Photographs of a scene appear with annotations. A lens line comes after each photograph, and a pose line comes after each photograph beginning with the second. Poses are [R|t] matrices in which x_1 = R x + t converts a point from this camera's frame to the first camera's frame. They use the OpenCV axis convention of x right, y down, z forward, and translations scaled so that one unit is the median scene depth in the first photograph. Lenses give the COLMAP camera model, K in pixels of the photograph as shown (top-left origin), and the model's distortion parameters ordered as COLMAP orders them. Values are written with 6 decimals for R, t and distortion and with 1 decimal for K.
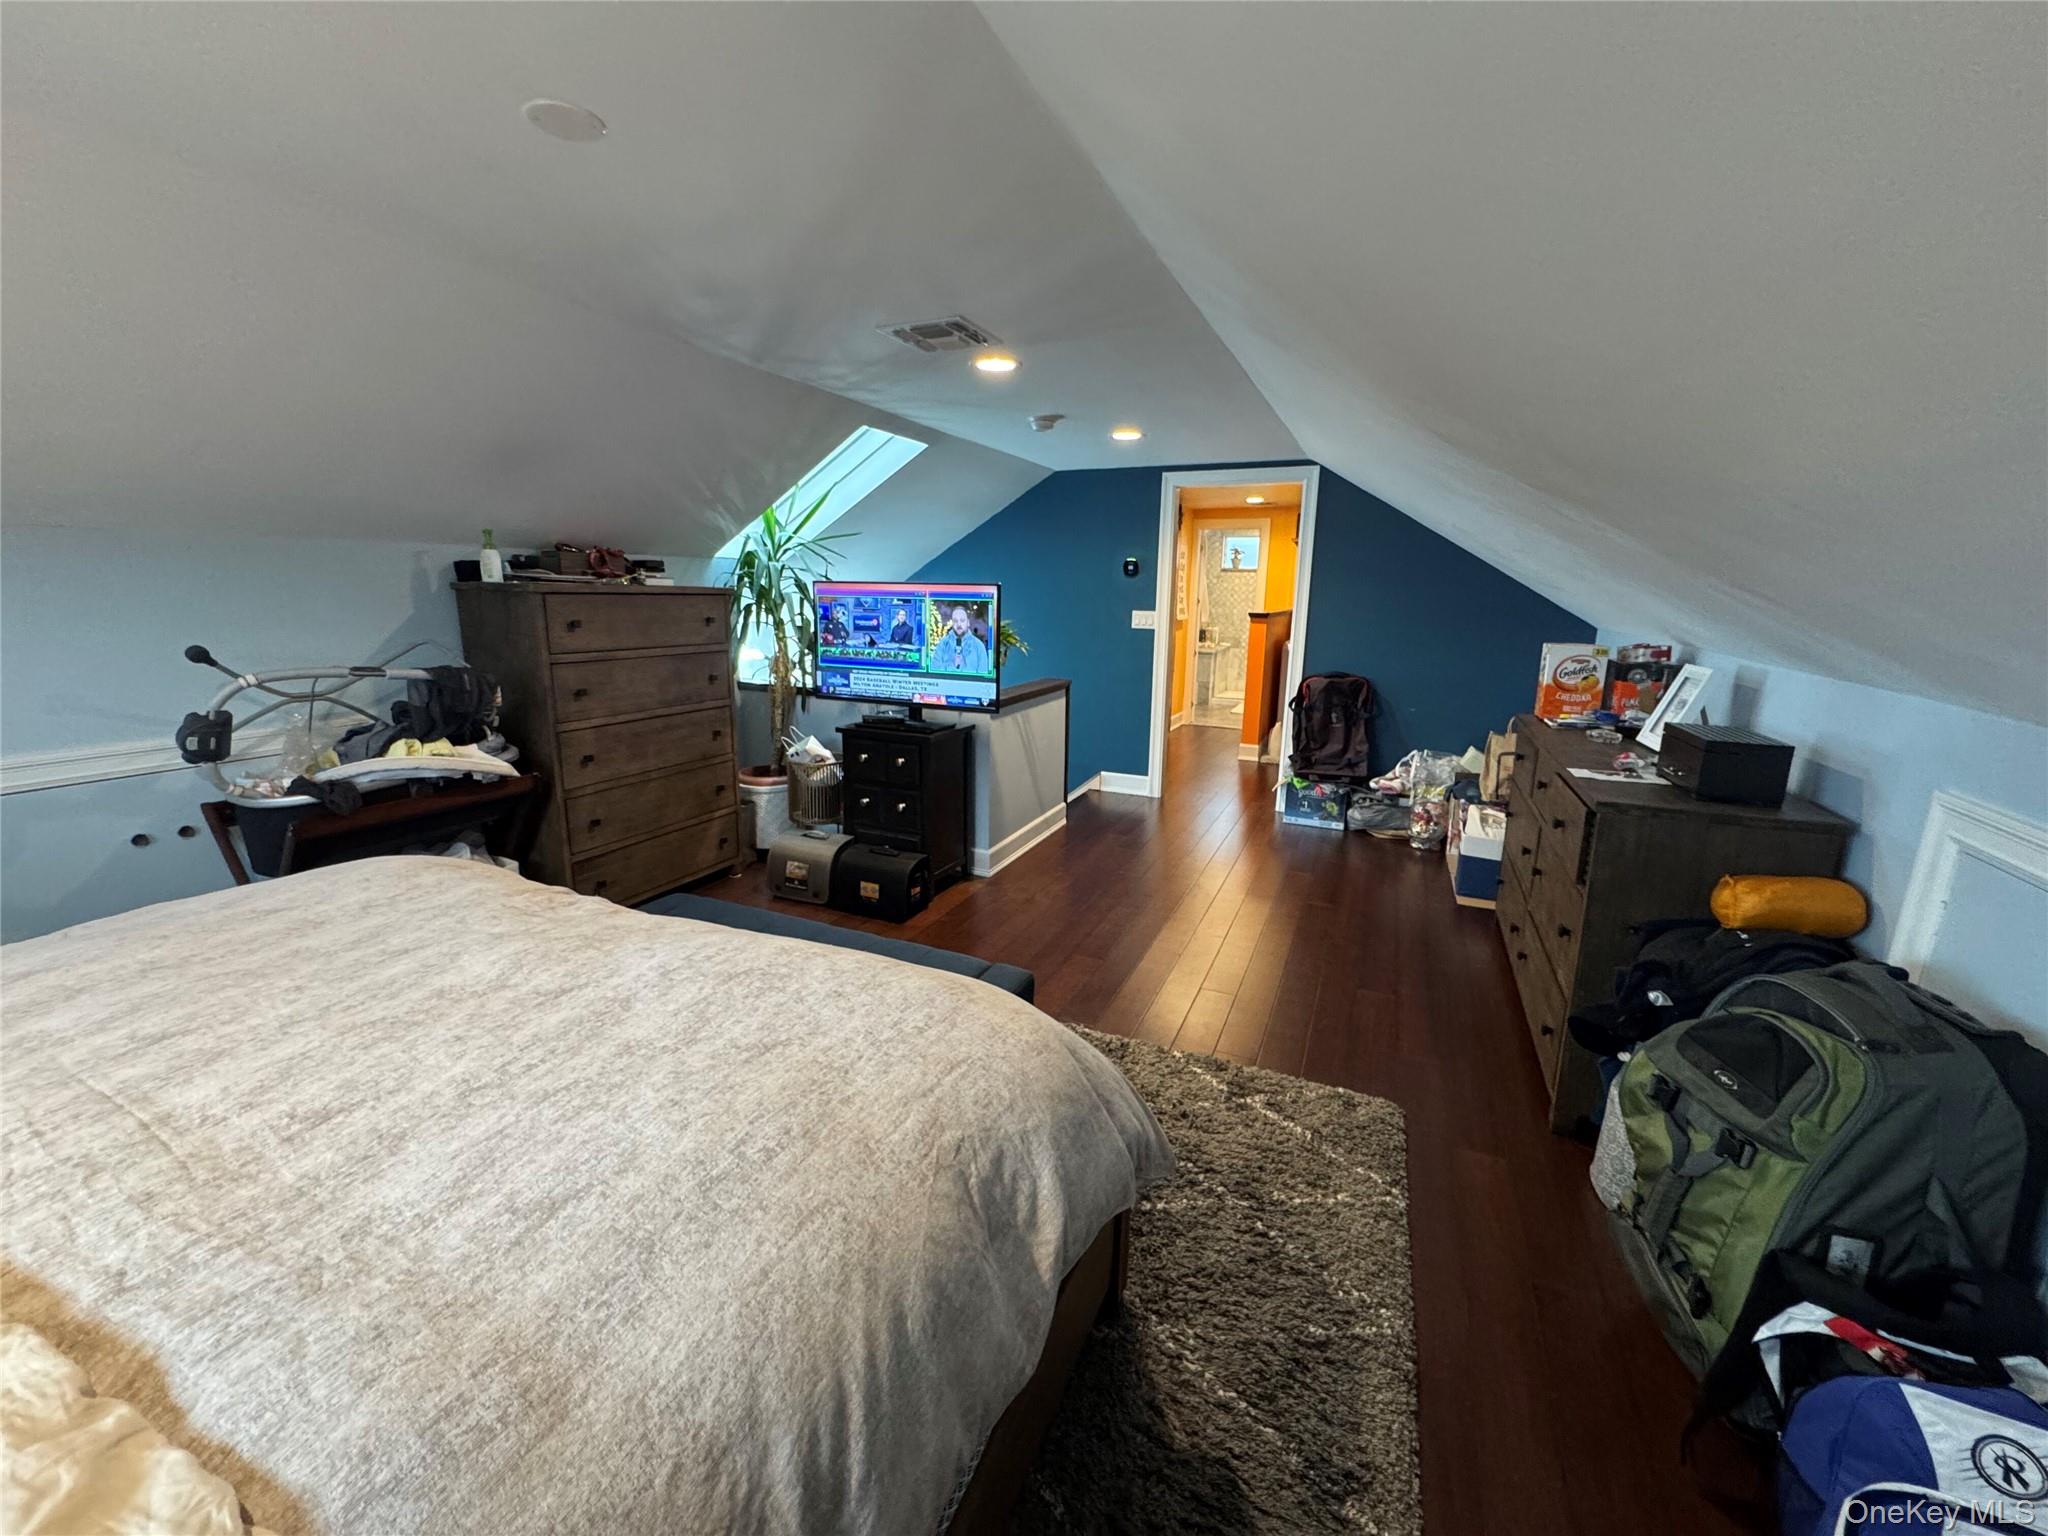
lens RADIAL K [[817.9, 0, 1027.4], [0, 817.9, 767.5], [0, 0, 1]] dist [0.002477, 0.000169]
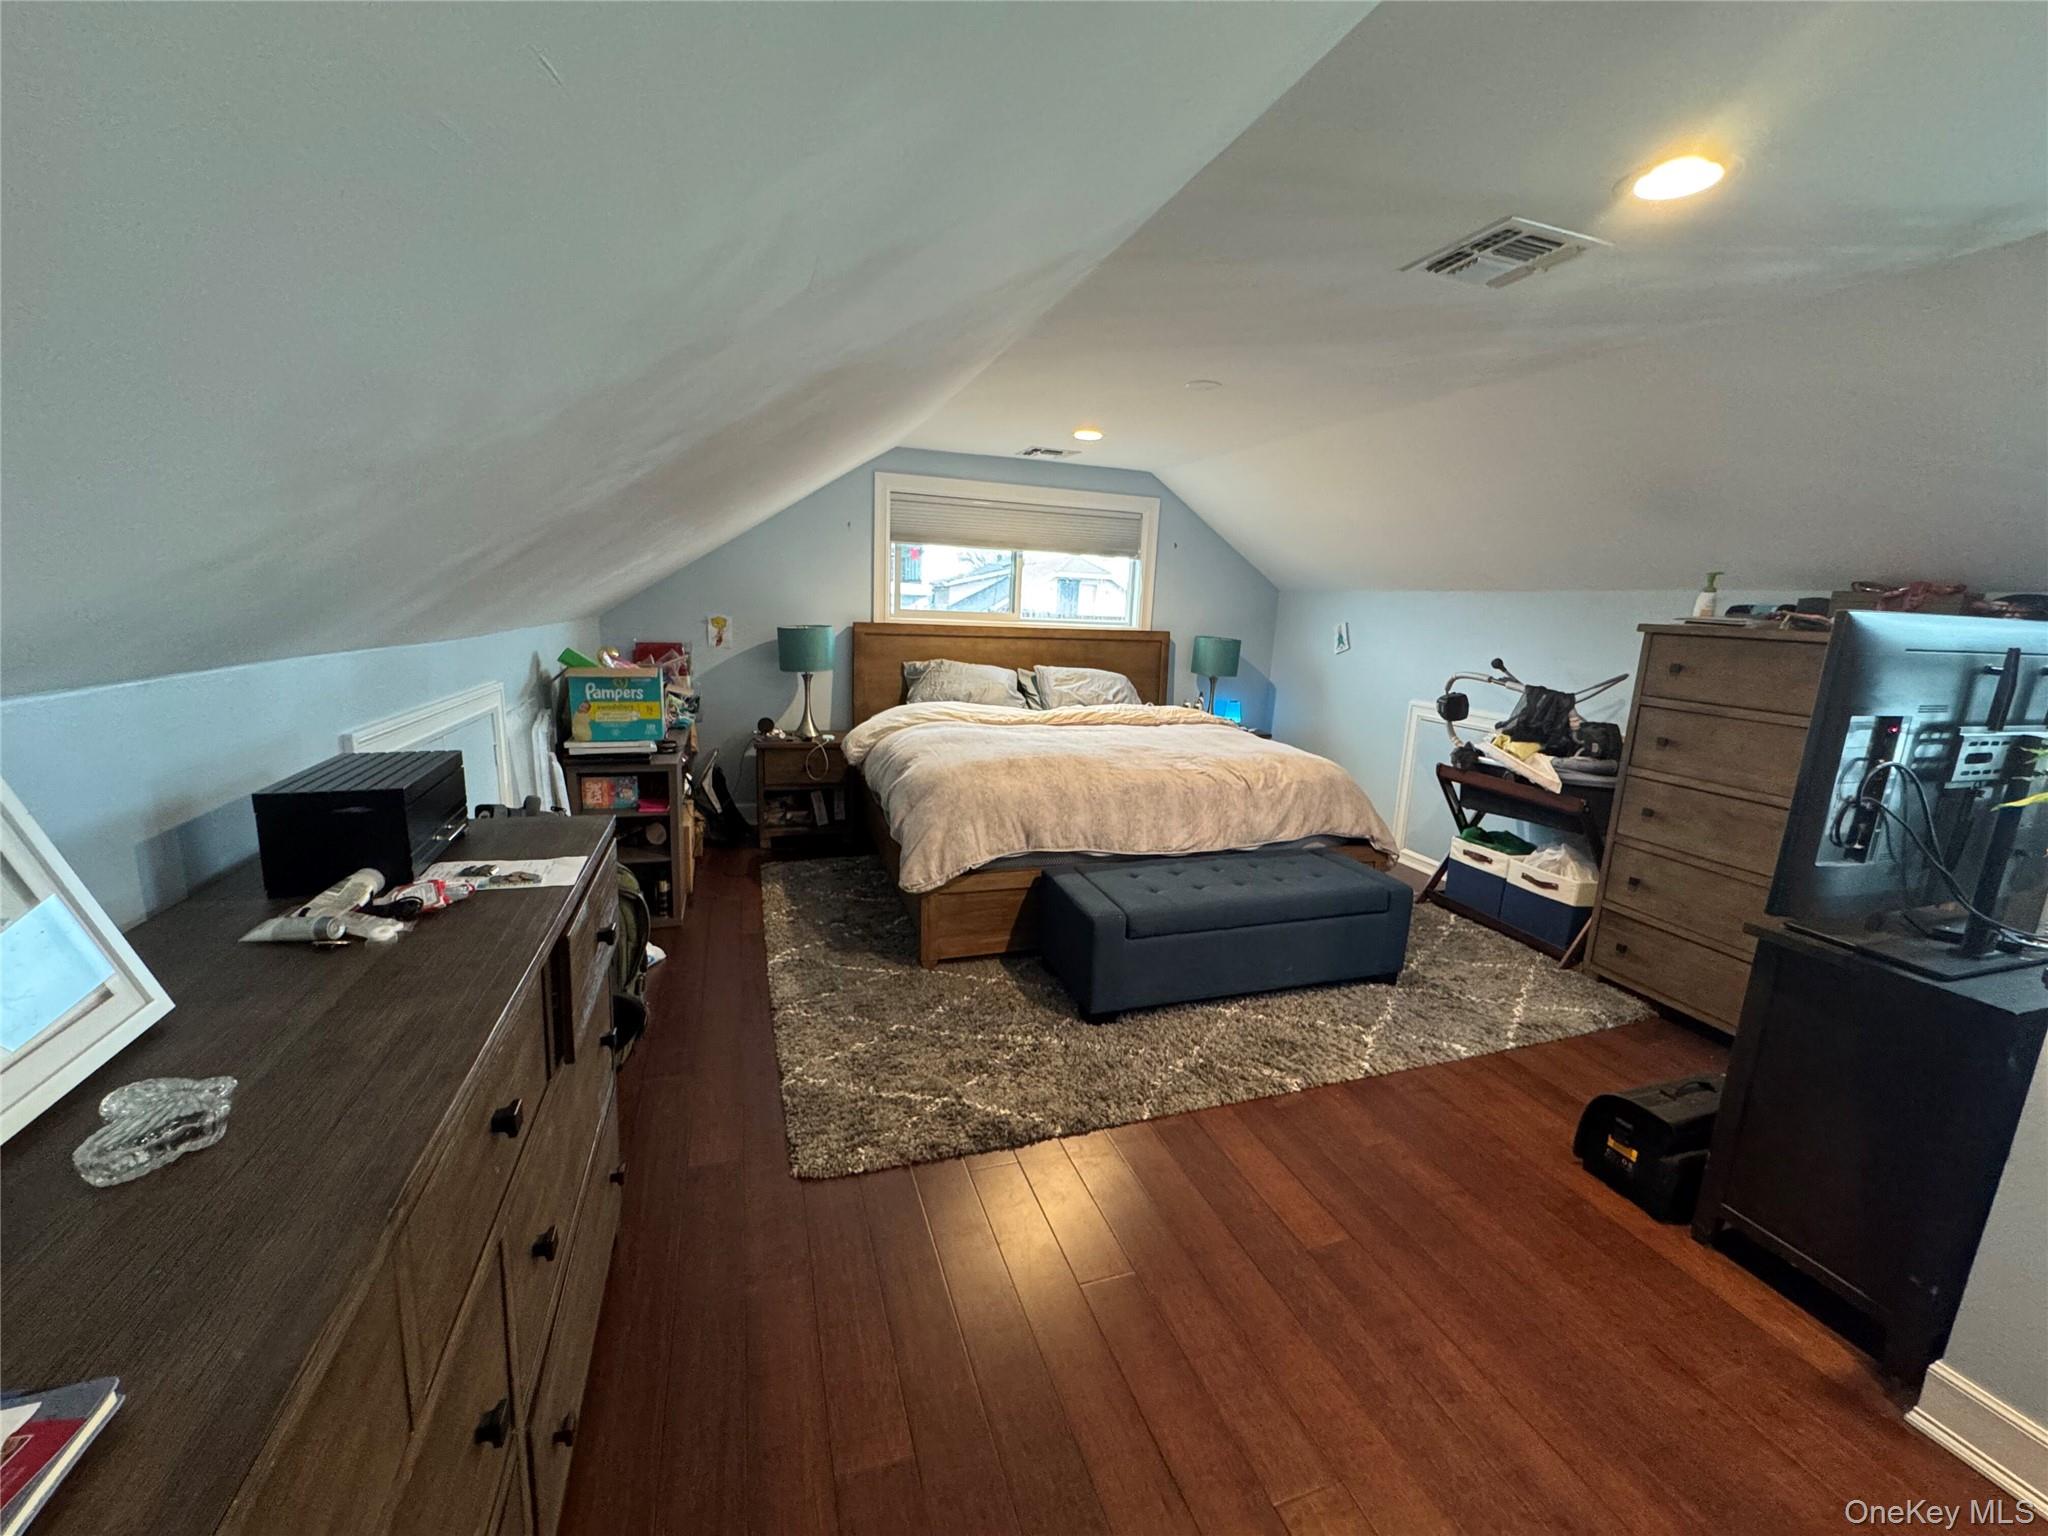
lens RADIAL K [[817.9, 0, 1027.4], [0, 817.9, 767.5], [0, 0, 1]] dist [0.002477, 0.000169]
pose [[-0.732263, 0.088410, -0.675259, 0.722764], [-0.200675, 0.919501, 0.338004, -0.278324], [0.650784, 0.383016, -0.655575, 1.376582]]
